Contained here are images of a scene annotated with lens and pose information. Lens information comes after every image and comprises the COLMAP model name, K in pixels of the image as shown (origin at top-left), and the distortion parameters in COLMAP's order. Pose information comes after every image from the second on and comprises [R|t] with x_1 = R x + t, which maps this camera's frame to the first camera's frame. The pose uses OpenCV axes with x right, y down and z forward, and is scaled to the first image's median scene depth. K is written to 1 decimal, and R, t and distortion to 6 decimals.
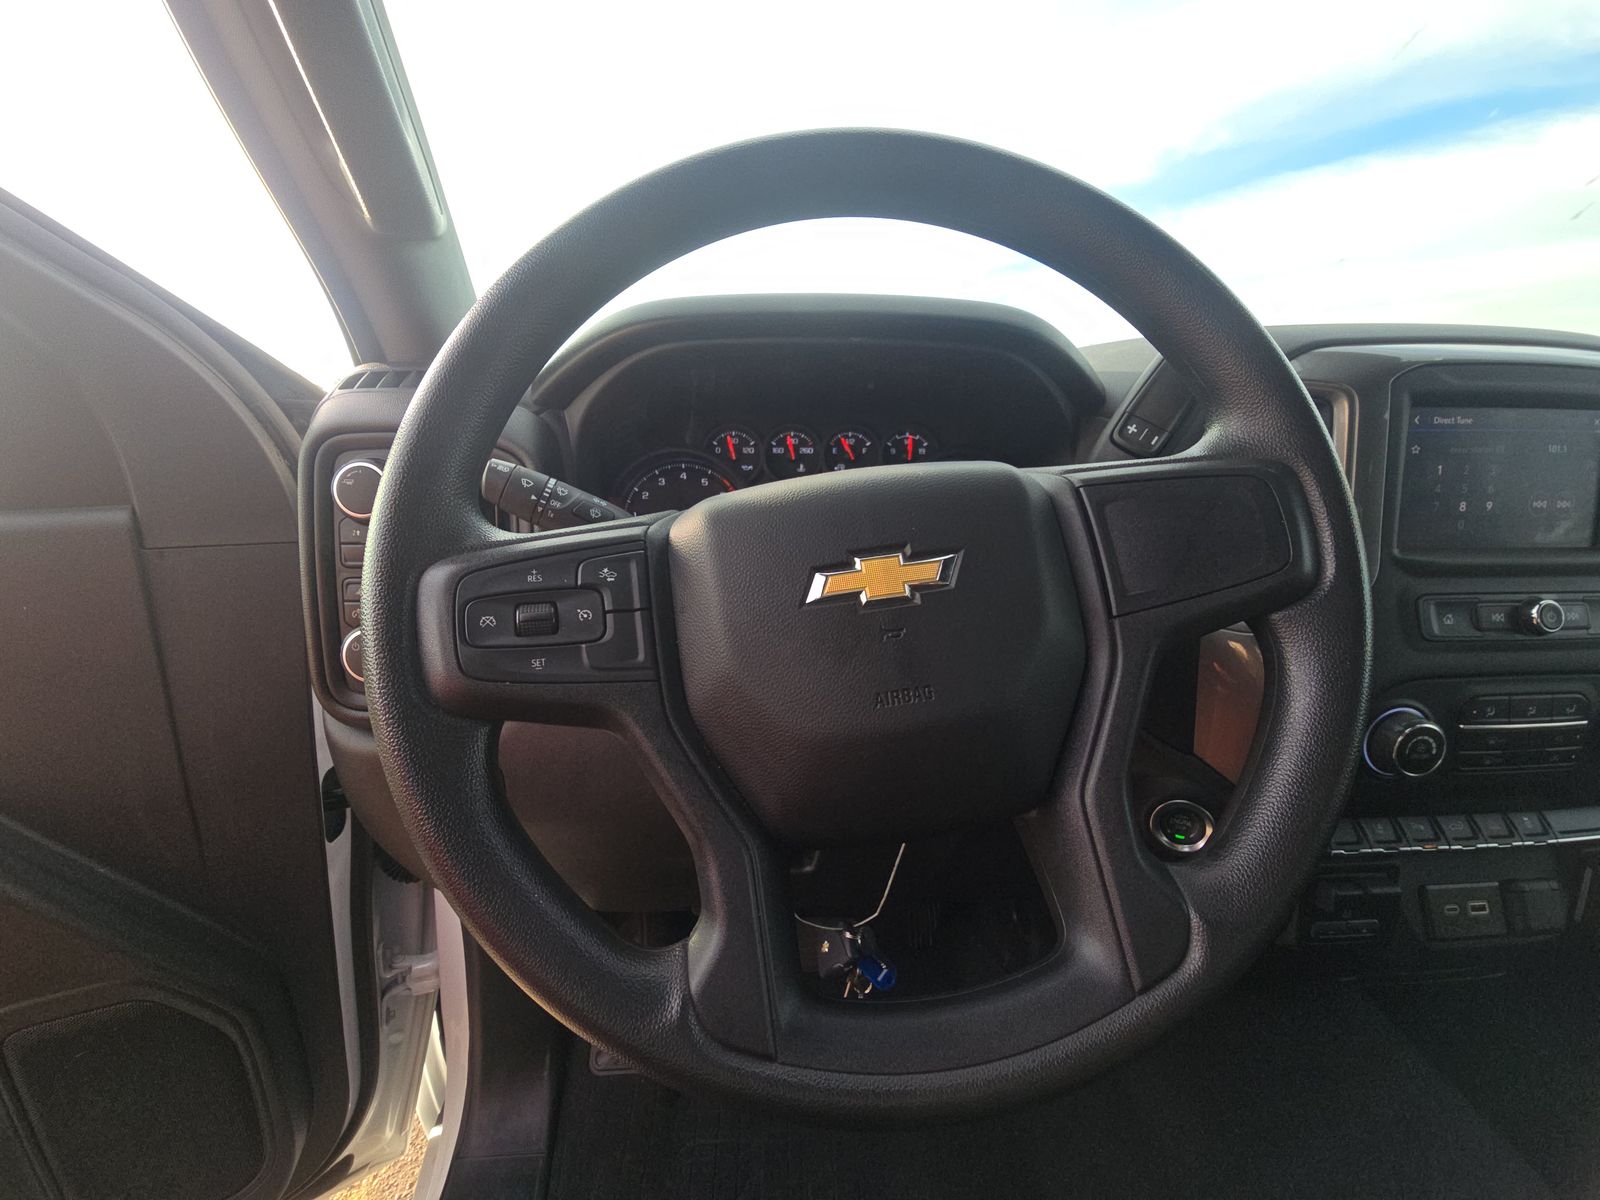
lens RADIAL K [[647.3, 0, 800.0], [0, 647.3, 600.0], [0, 0, 1]] dist [-0.002870, 0.000140]
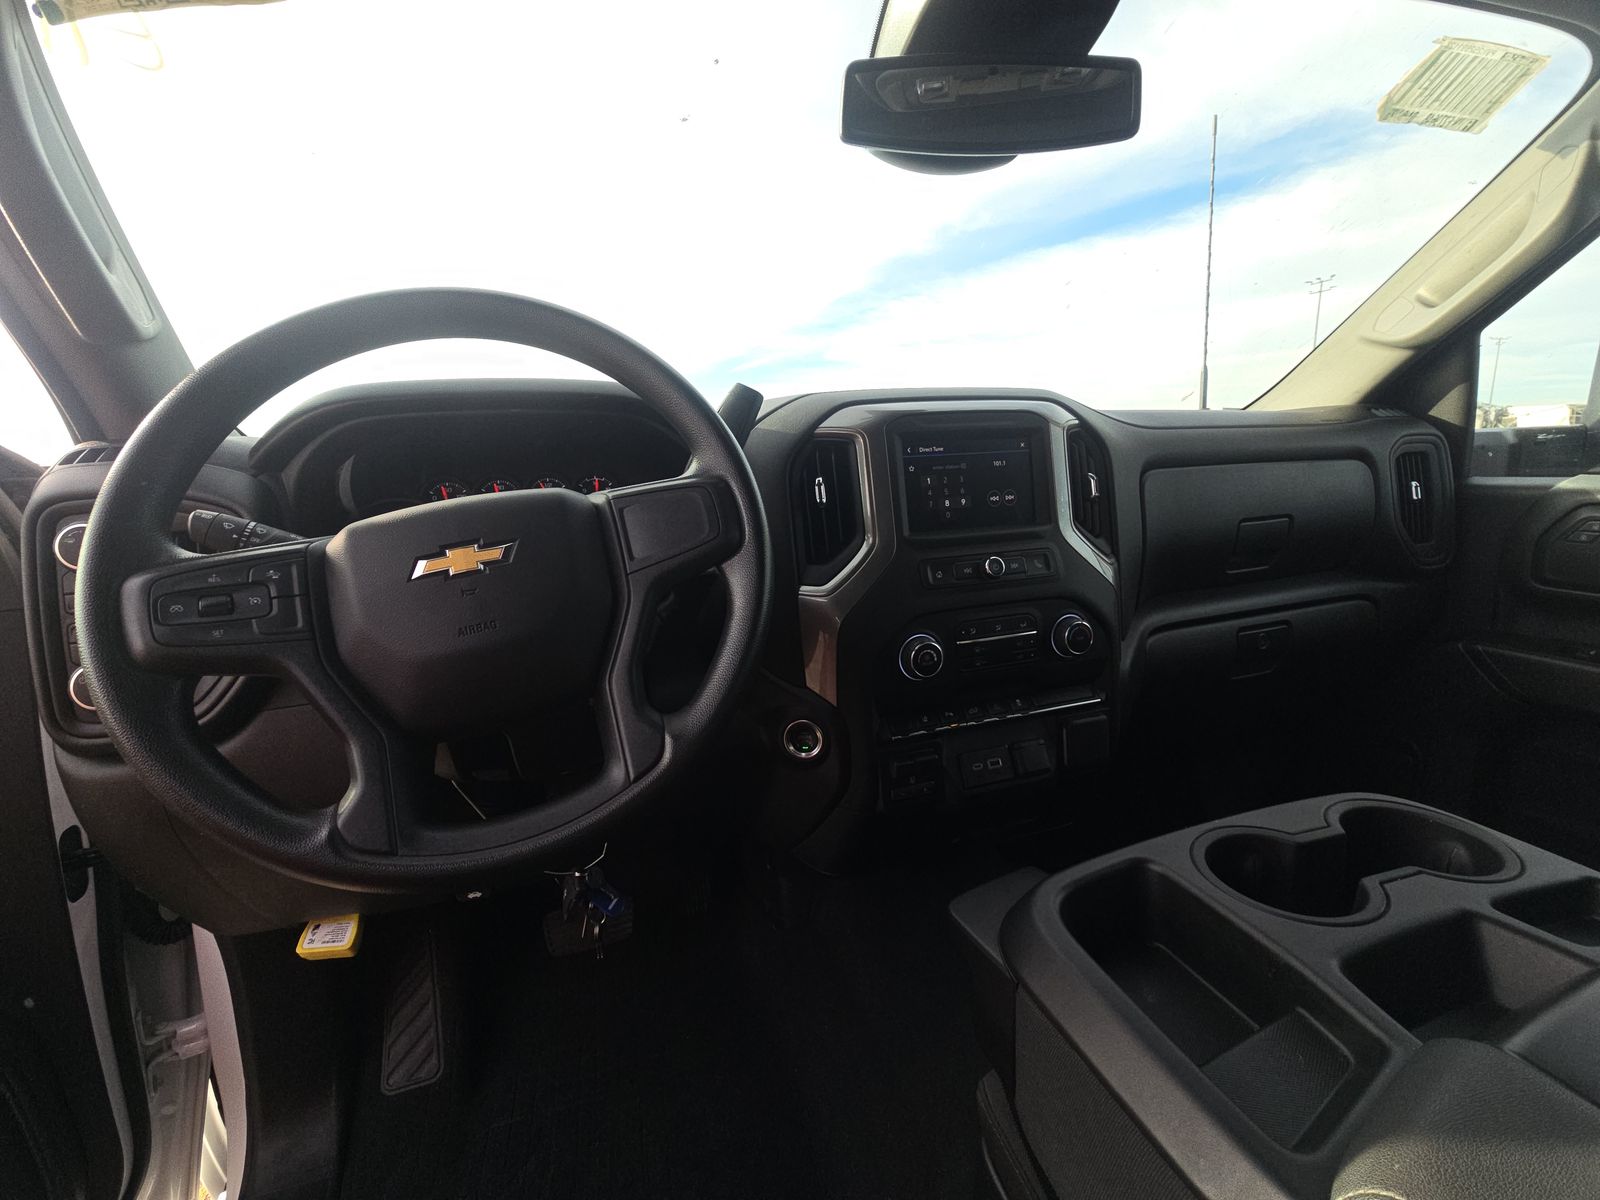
lens RADIAL K [[640.8, 0, 800.0], [0, 640.8, 600.0], [0, 0, 1]] dist [0.022721, -0.018335]
pose [[0.968512, -0.095983, 0.229719, 0.324585], [0.112590, 0.991811, -0.060284, 0.149530], [-0.222052, 0.084250, 0.971388, -0.435971]]
